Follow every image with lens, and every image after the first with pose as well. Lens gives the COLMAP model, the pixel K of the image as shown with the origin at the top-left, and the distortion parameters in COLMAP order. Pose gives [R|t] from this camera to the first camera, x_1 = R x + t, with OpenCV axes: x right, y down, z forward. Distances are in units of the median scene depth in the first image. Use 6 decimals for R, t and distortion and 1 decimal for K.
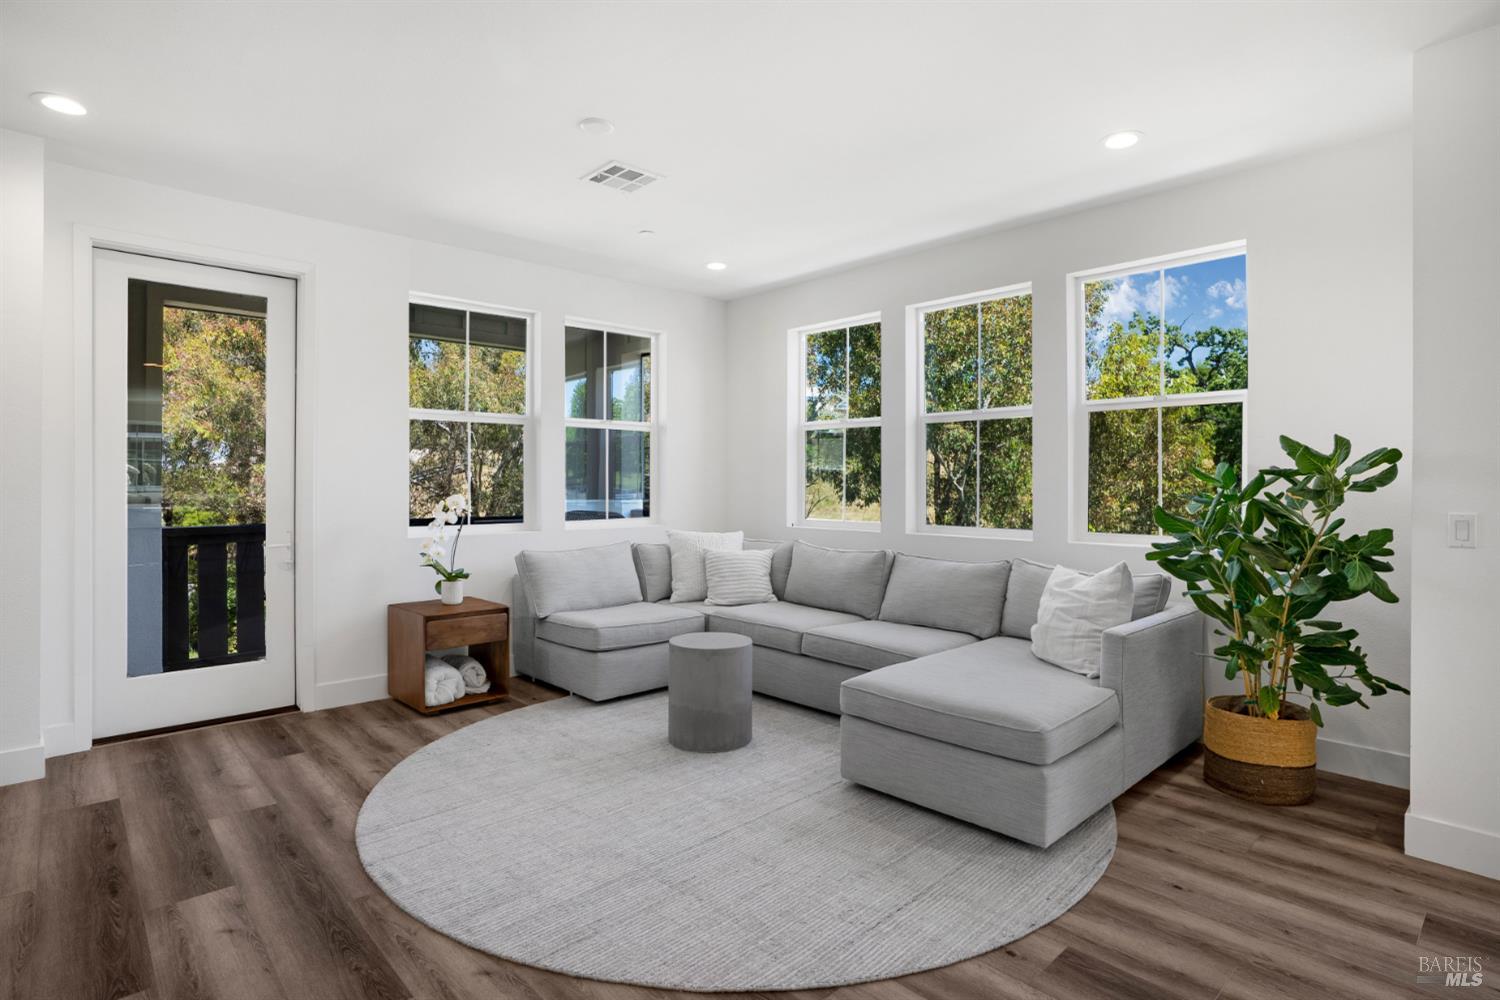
lens RADIAL K [[764.5, 0, 754.6], [0, 764.5, 492.2], [0, 0, 1]] dist [-0.011522, 0.000043]
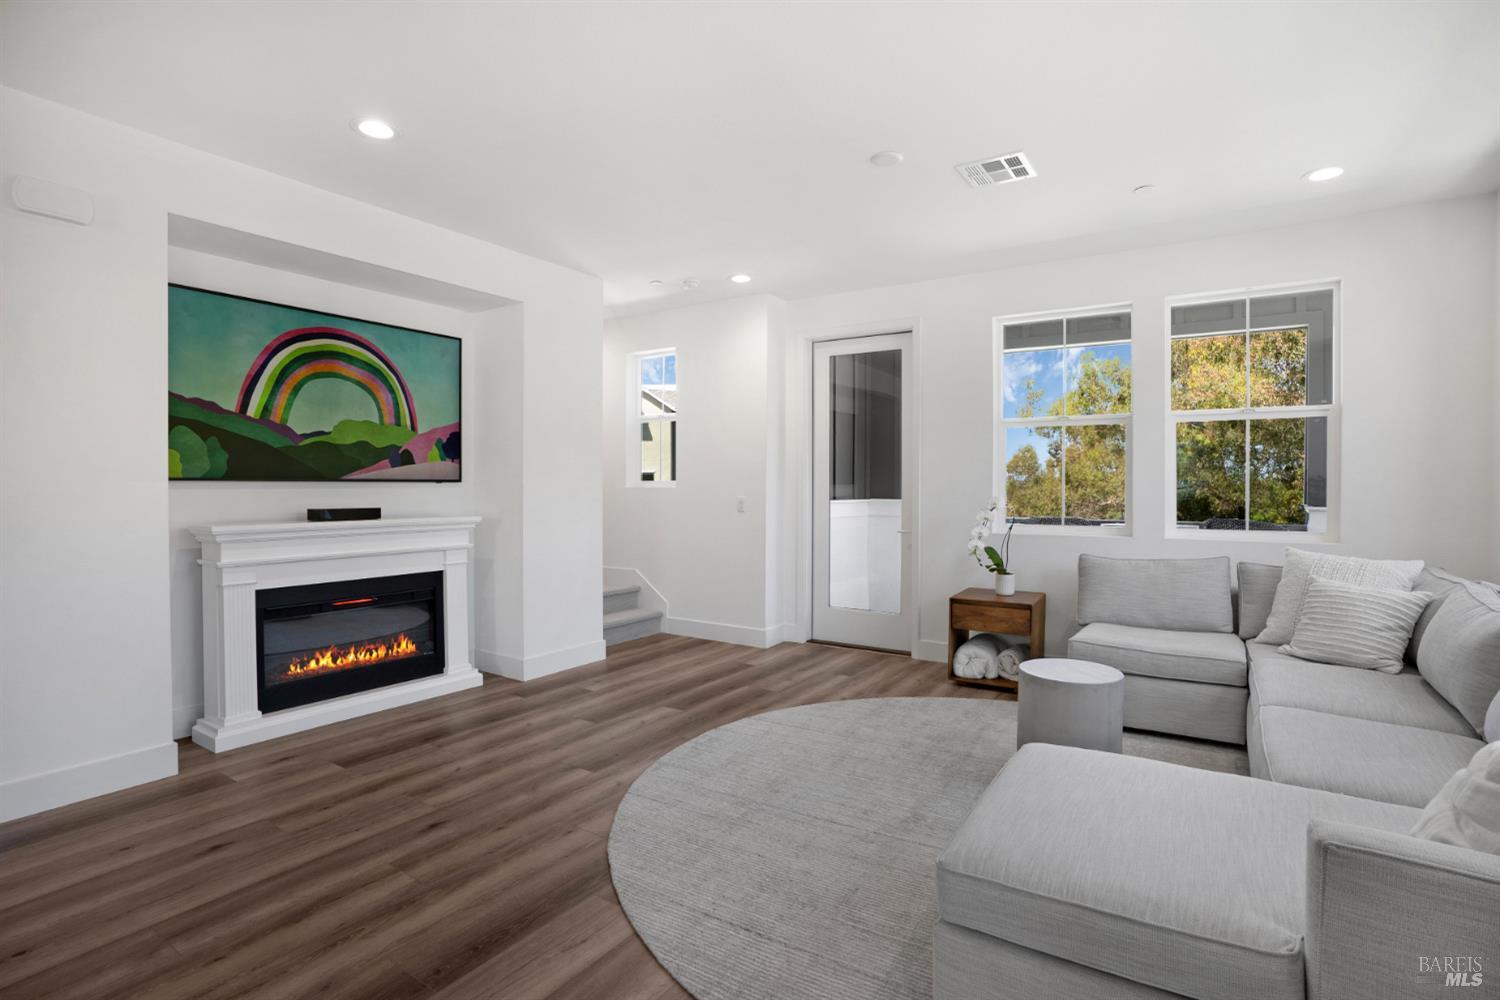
lens RADIAL K [[714.8, 0, 755.3], [0, 714.8, 493.0], [0, 0, 1]] dist [-0.004986, 0.000239]
pose [[0.238747, 0.000853, -0.971081, 0.628402], [-0.003482, 0.999994, 0.000023, -0.003574], [0.971076, 0.003376, 0.238749, 0.464722]]
